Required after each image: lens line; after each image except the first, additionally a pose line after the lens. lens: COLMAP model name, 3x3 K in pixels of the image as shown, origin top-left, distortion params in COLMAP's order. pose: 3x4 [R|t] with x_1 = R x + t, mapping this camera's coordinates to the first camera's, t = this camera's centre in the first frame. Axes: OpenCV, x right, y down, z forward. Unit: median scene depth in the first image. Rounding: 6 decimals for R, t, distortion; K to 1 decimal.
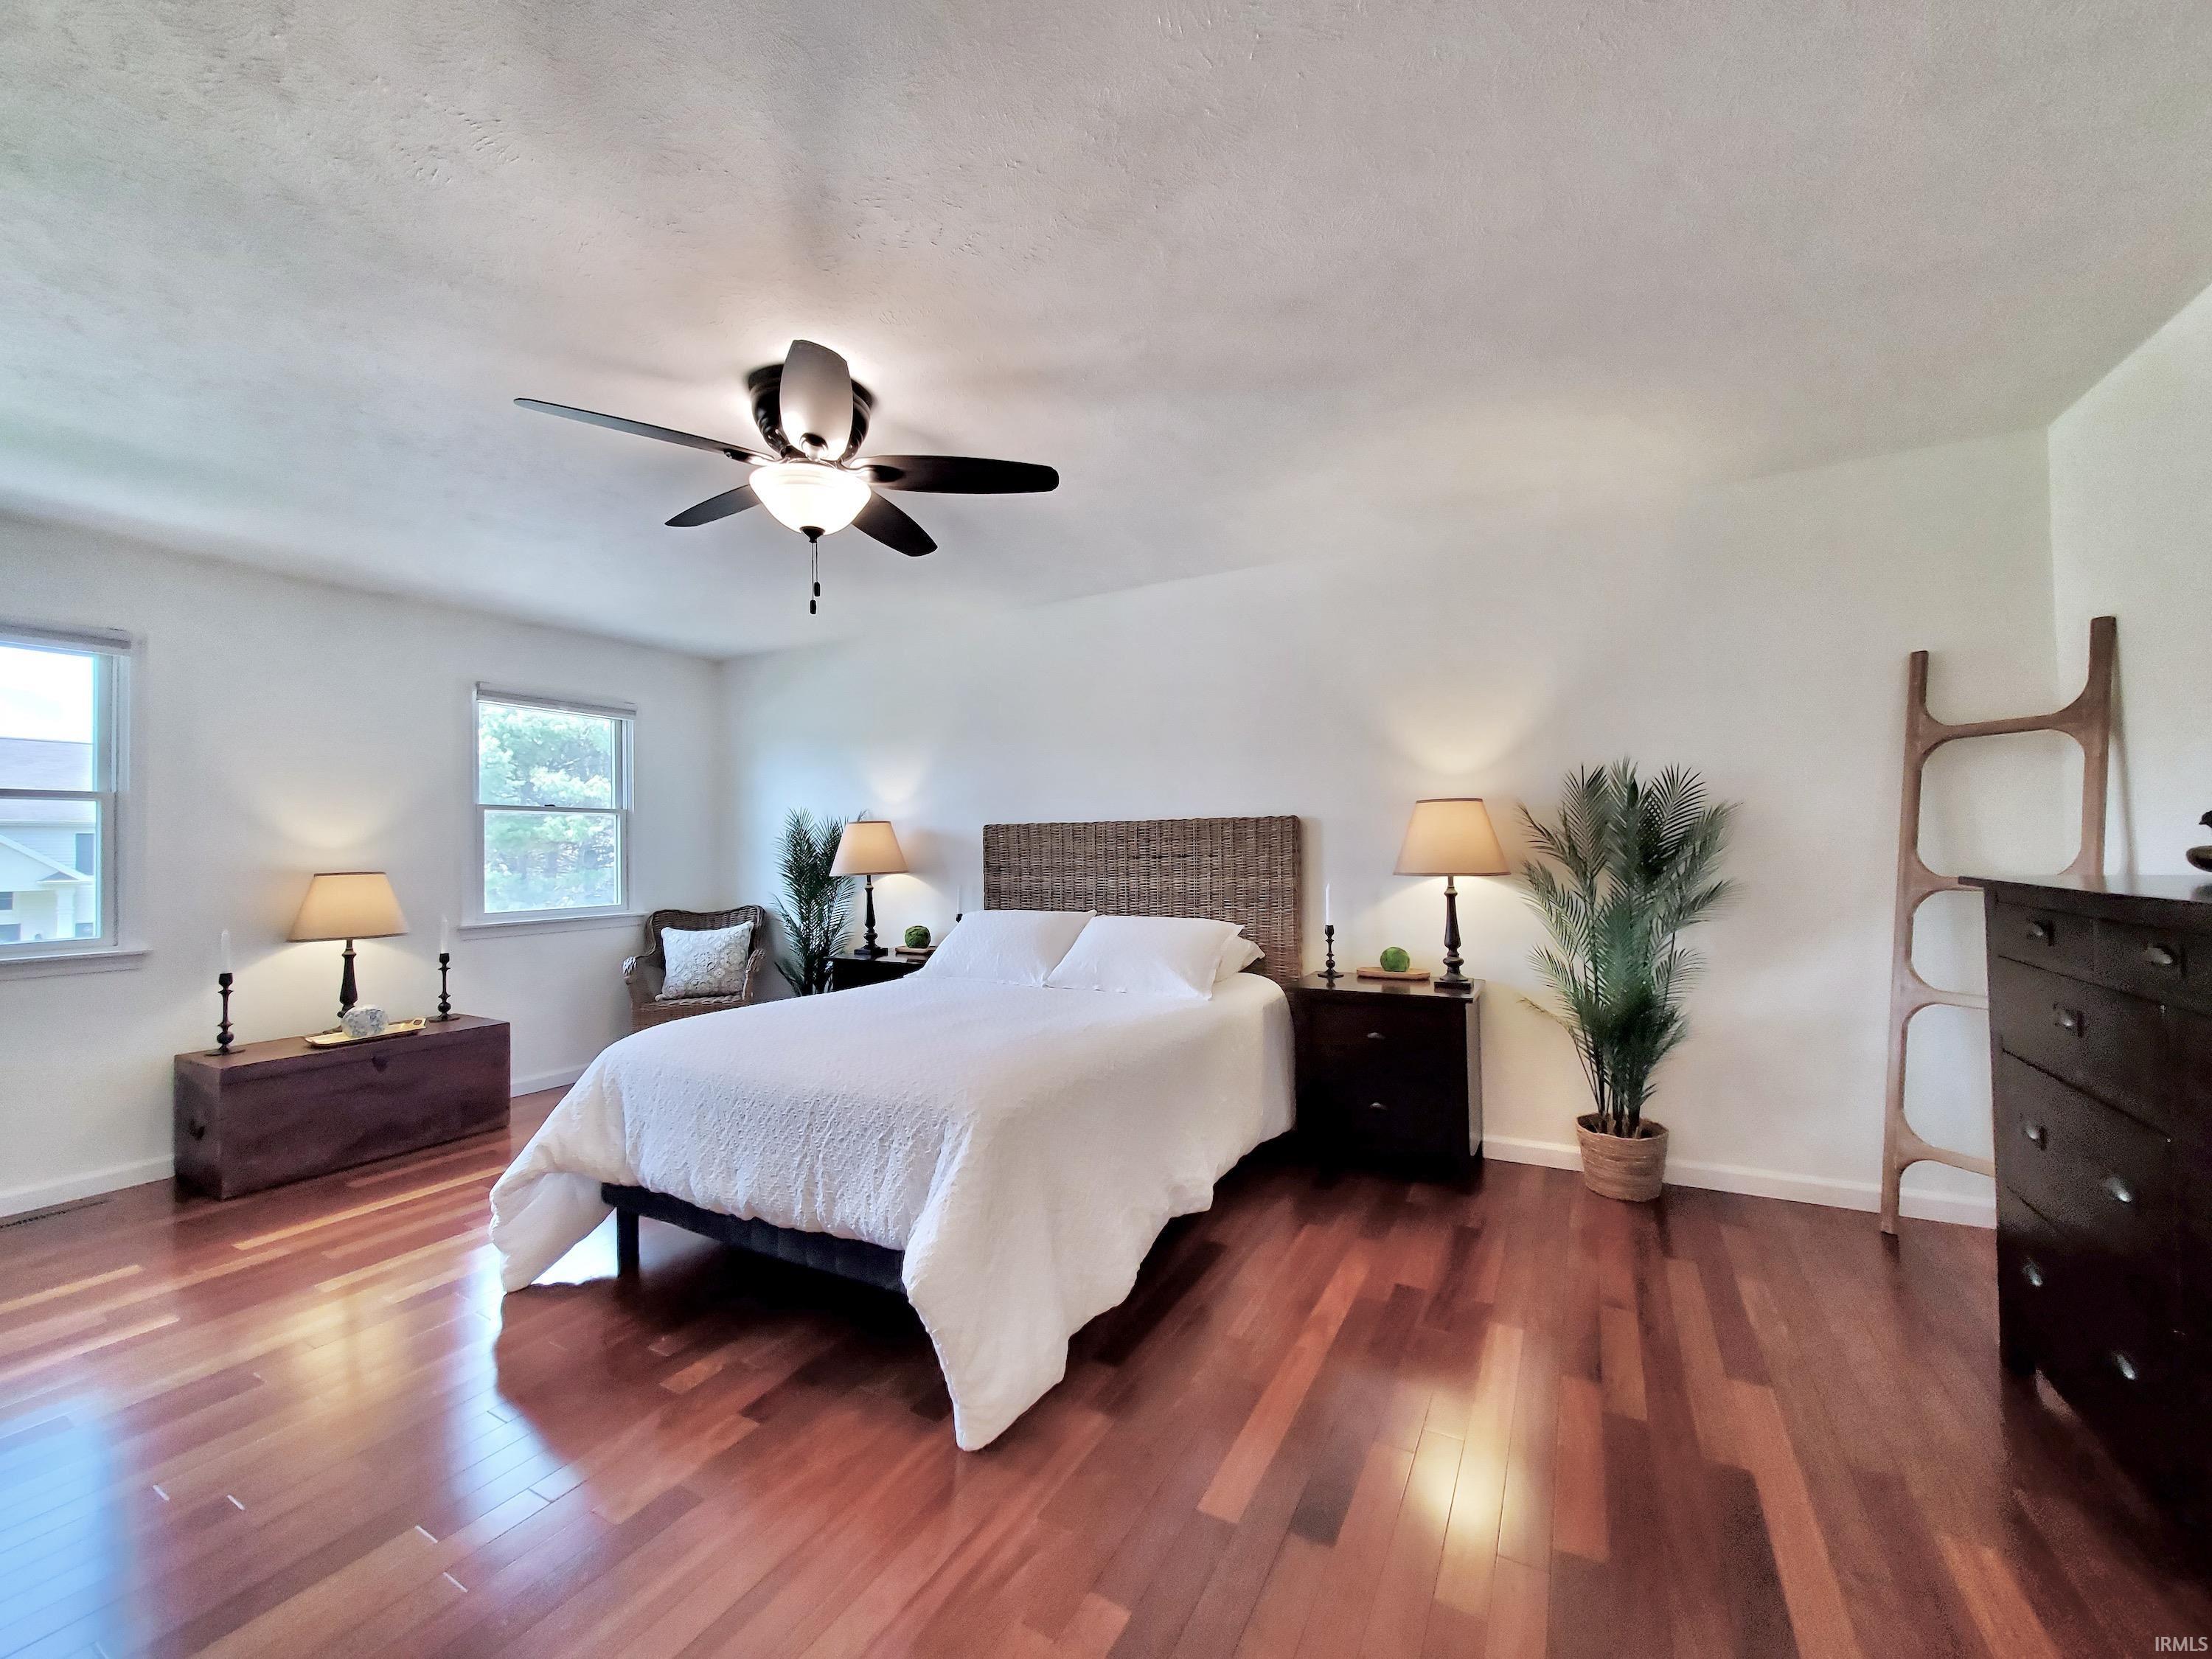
lens RADIAL K [[874.8, 0, 1114.0], [0, 874.8, 829.9], [0, 0, 1]] dist [-0.000053, -0.000268]
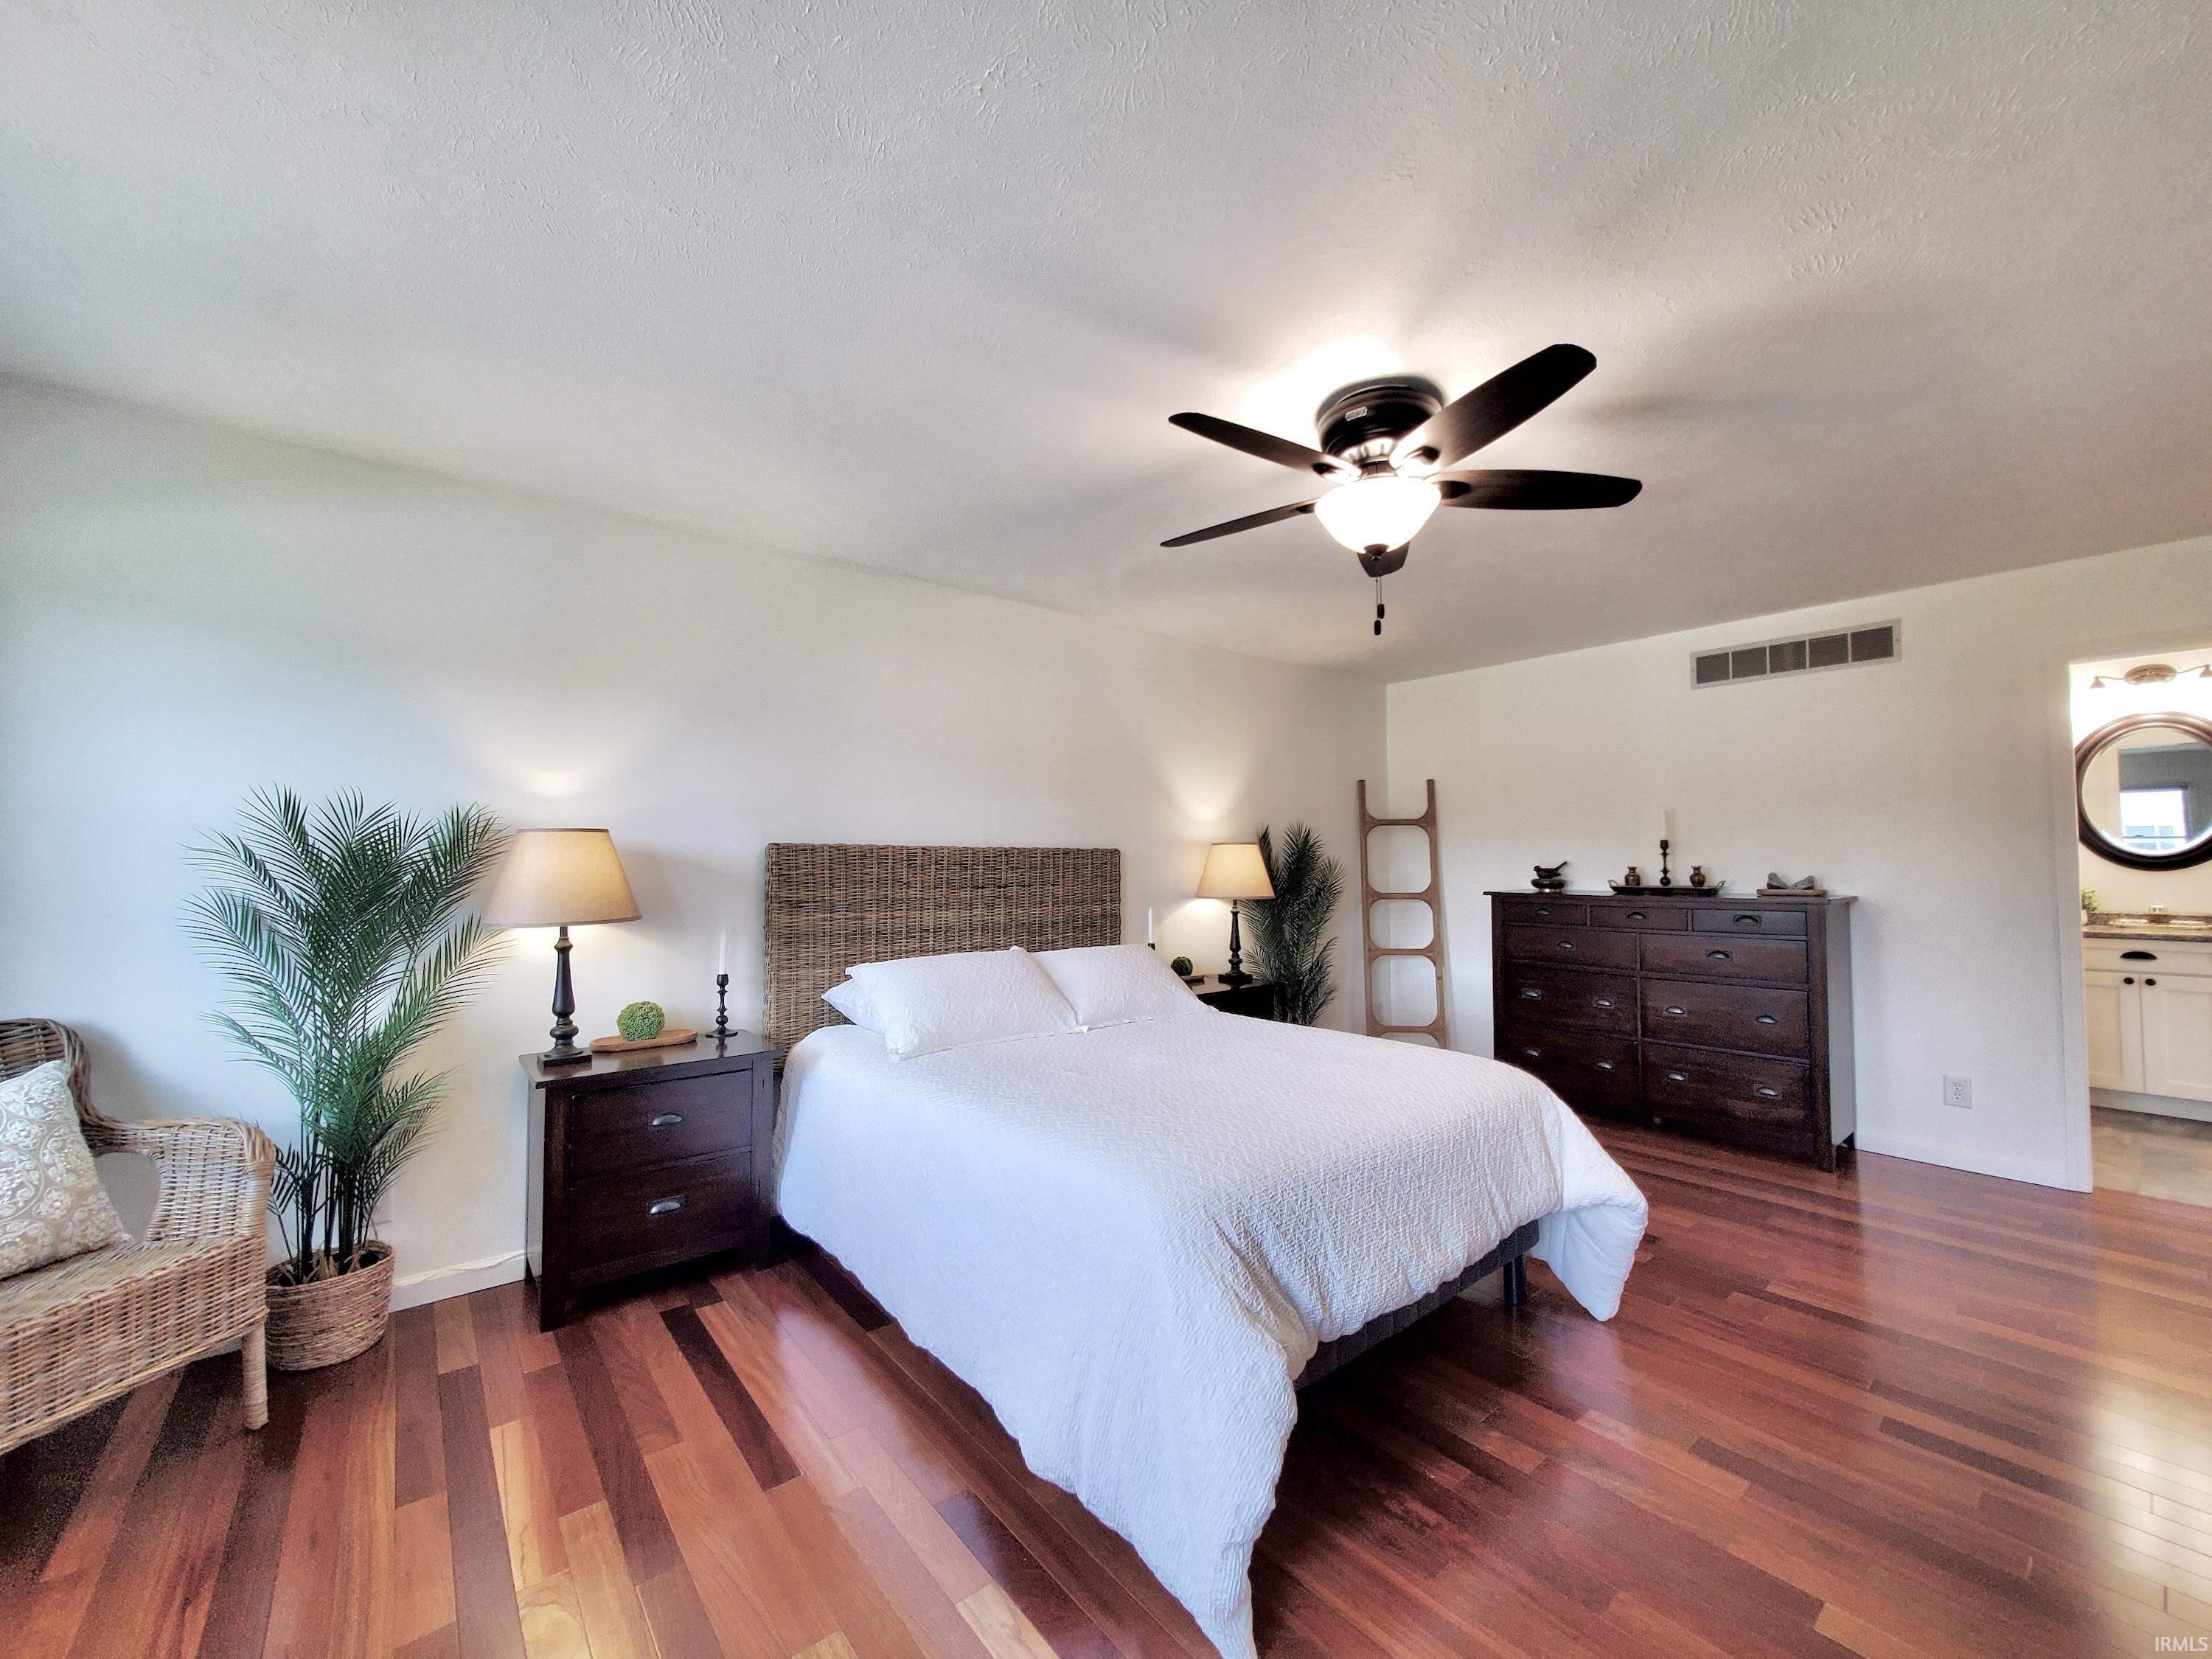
lens RADIAL K [[874.8, 0, 1114.0], [0, 874.8, 829.9], [0, 0, 1]] dist [-0.000053, -0.000268]
pose [[0.373162, 0.051205, 0.926352, -0.839822], [-0.023685, 0.998676, -0.045662, 0.010871], [-0.927464, -0.004901, 0.373881, 0.573179]]
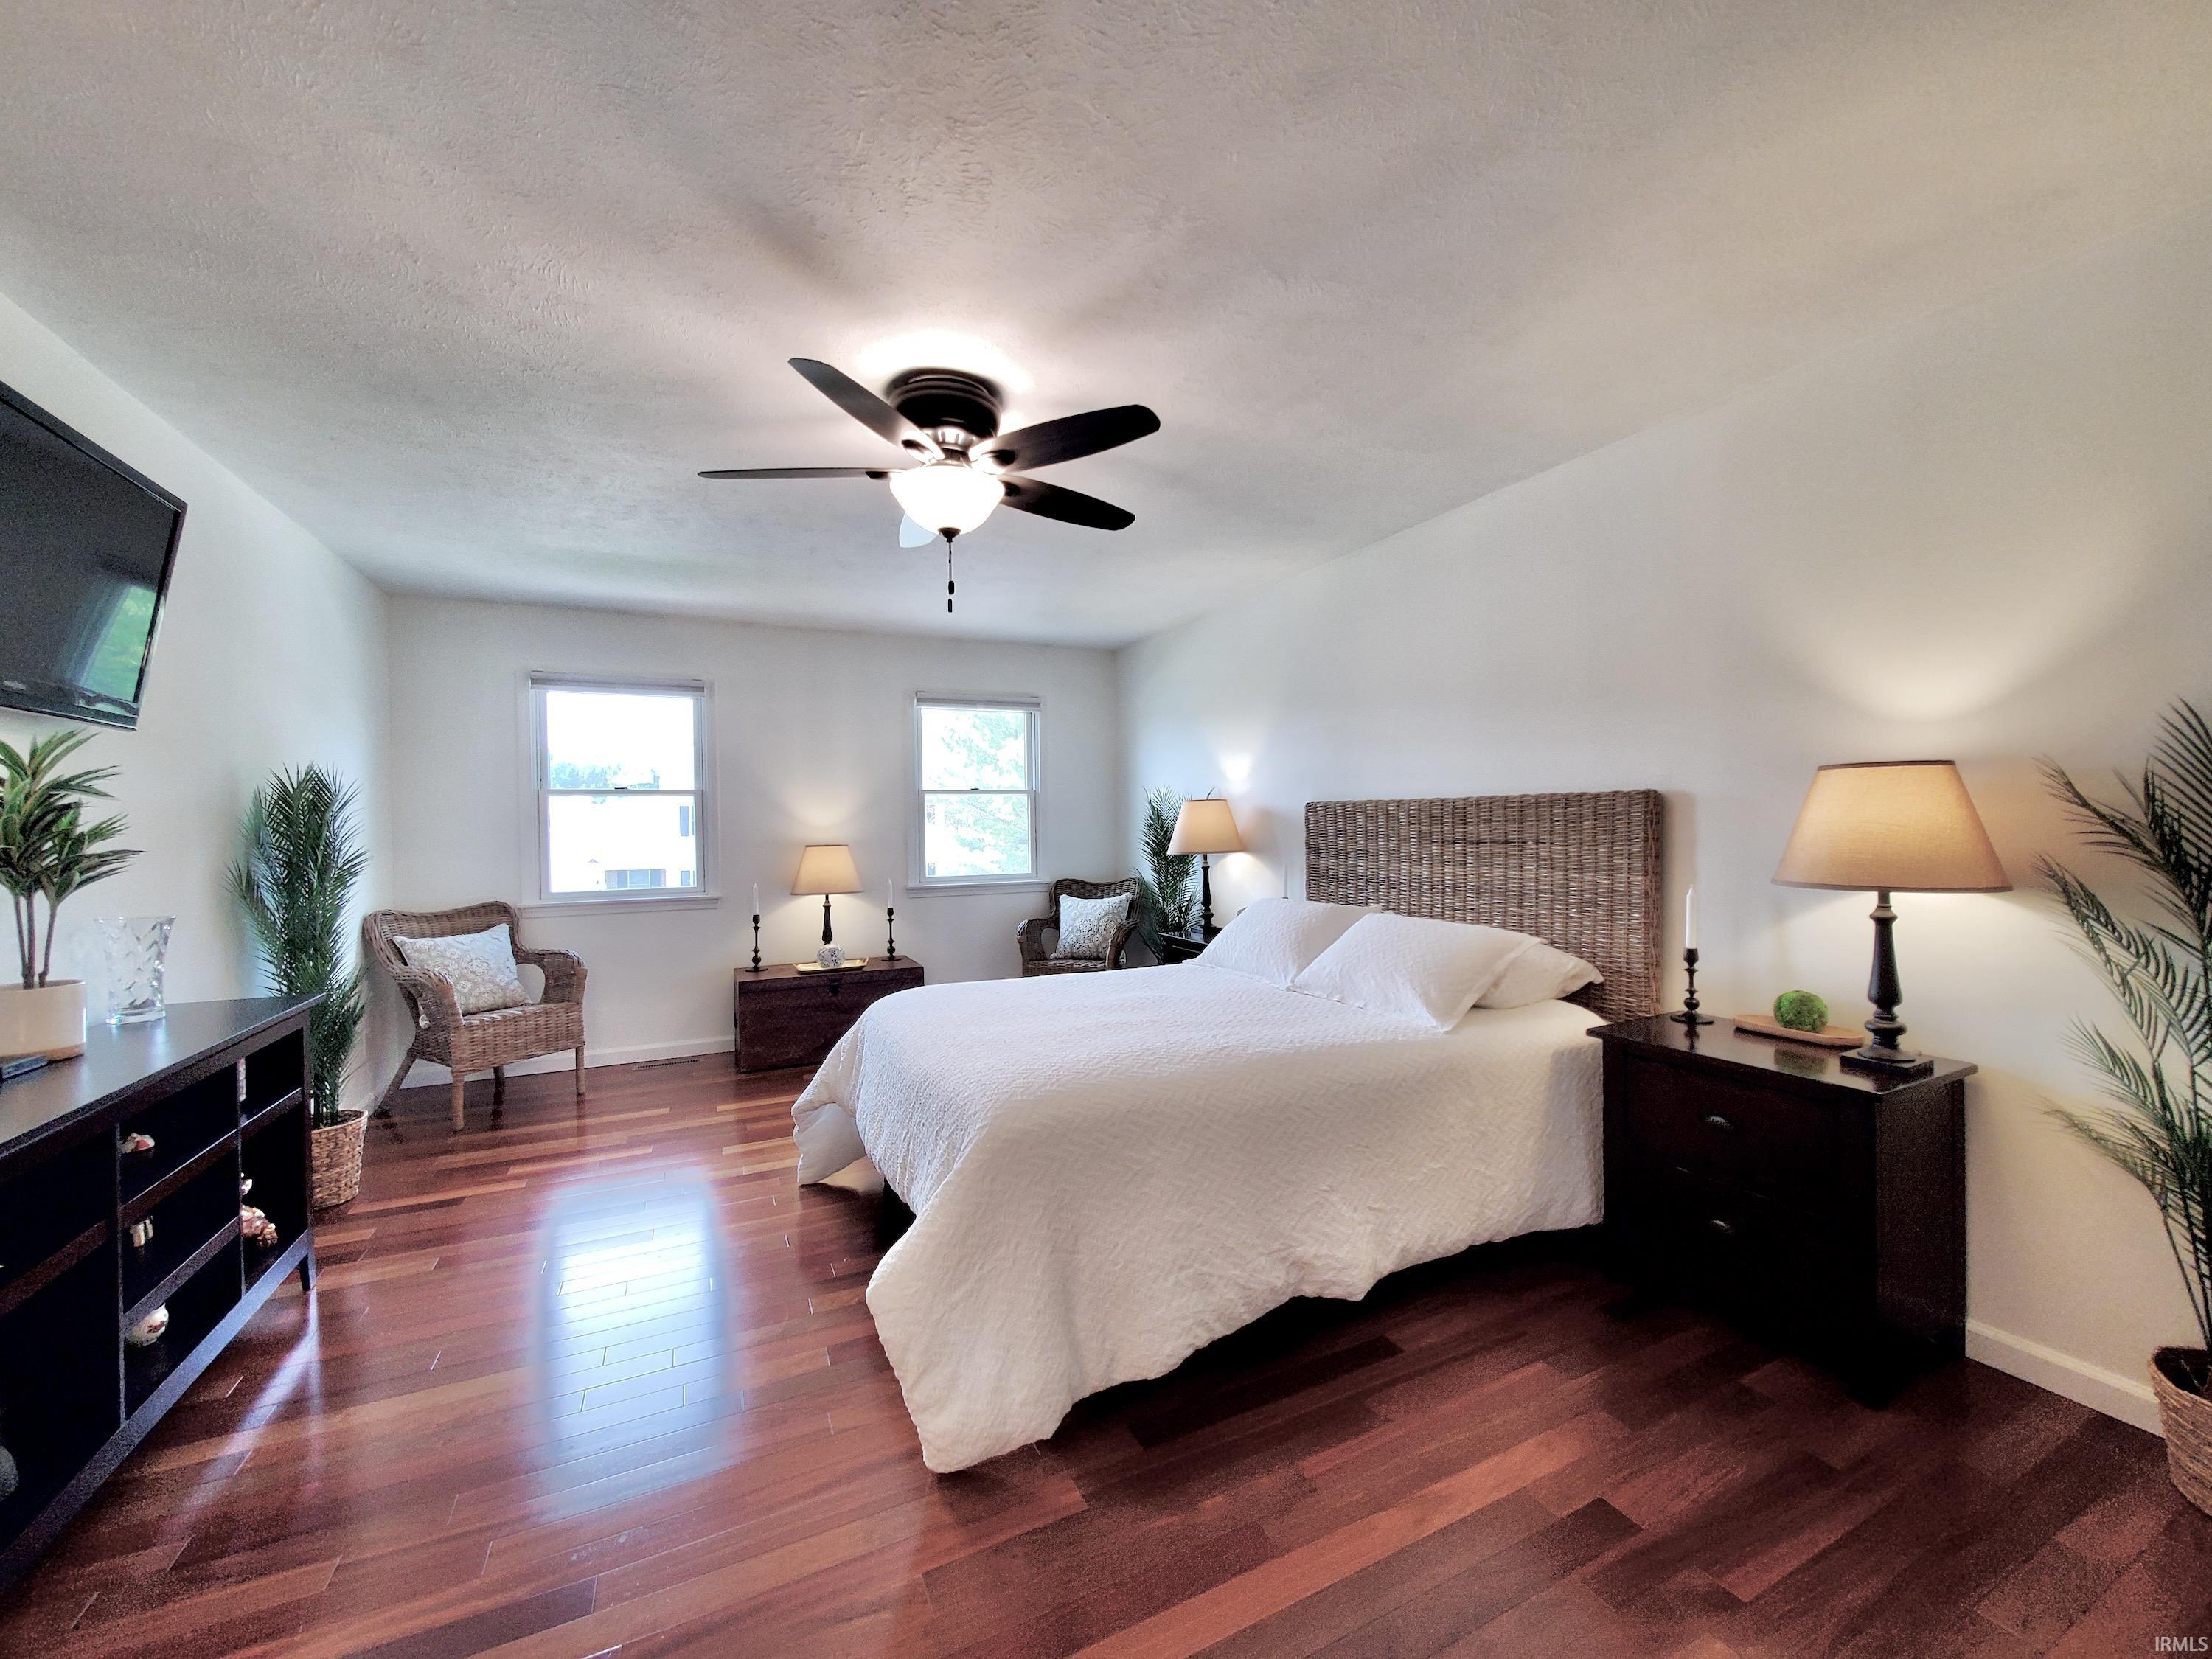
lens RADIAL K [[874.8, 0, 1114.0], [0, 874.8, 829.9], [0, 0, 1]] dist [-0.000053, -0.000268]
pose [[0.816031, 0.009315, -0.577932, 0.259760], [0.014825, 0.999204, 0.037037, -0.016682], [0.577817, -0.038791, 0.815244, 0.164860]]
